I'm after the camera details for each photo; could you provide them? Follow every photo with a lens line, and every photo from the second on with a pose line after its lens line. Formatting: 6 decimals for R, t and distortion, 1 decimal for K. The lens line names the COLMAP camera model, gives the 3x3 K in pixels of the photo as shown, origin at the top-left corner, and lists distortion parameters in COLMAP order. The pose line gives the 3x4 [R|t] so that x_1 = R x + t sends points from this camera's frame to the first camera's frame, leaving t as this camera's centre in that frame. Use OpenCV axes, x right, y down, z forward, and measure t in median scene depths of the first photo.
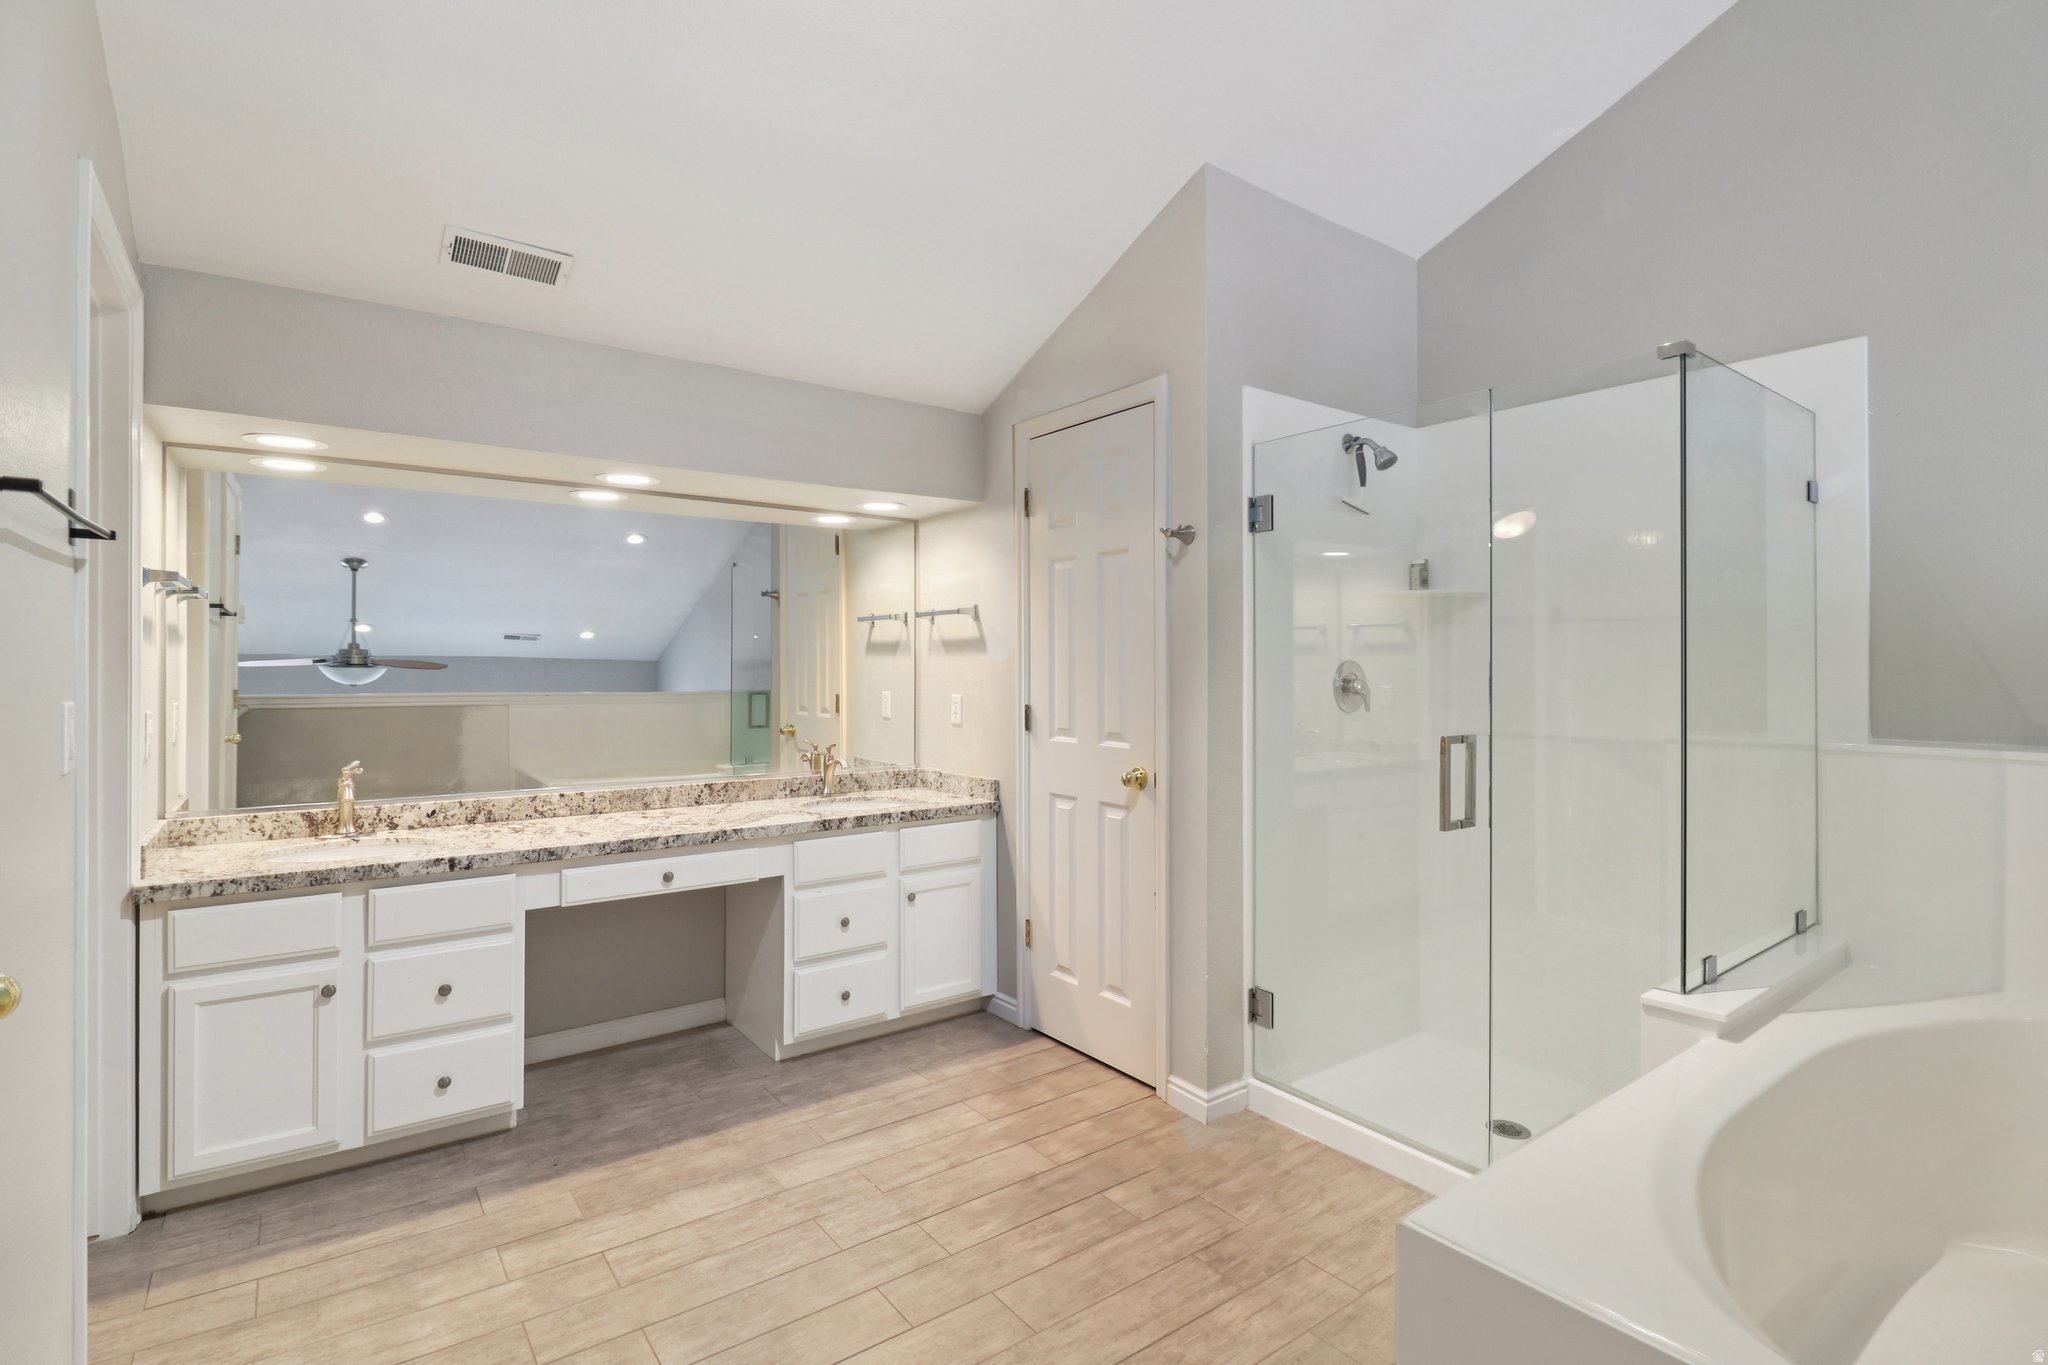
lens RADIAL K [[957.3, 0, 1021.3], [0, 957.3, 666.3], [0, 0, 1]] dist [-0.002580, -0.011148]
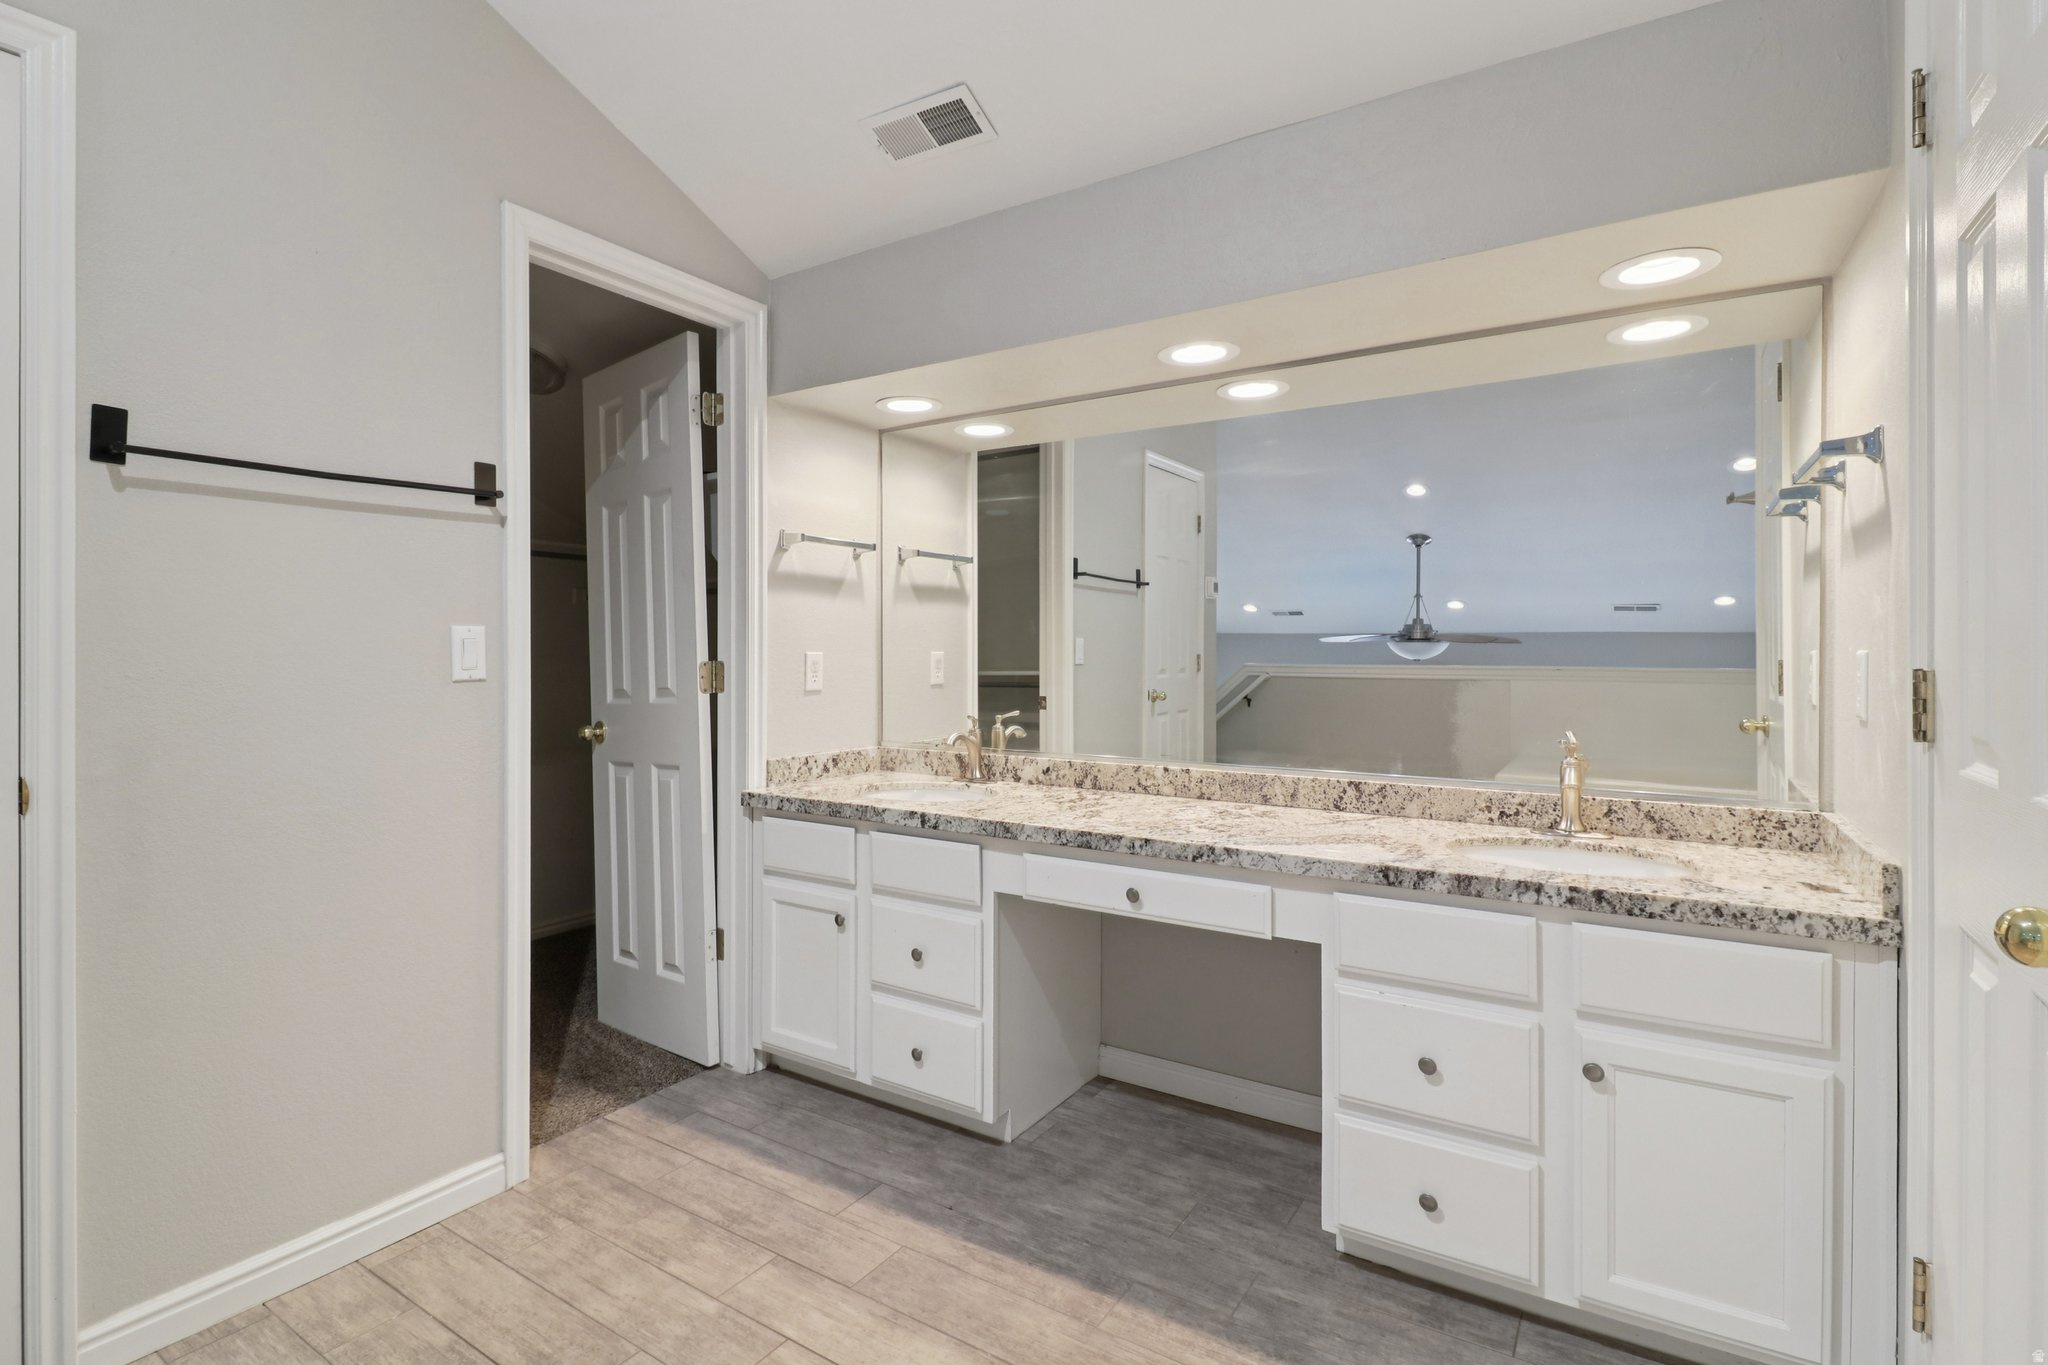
lens RADIAL K [[957.3, 0, 1029.3], [0, 957.3, 660.5], [0, 0, 1]] dist [-0.002580, -0.011148]
pose [[0.360880, 0.005538, -0.932596, 0.258772], [-0.002163, 0.999985, 0.005102, 0.043279], [0.932610, 0.000177, 0.360886, 0.670022]]
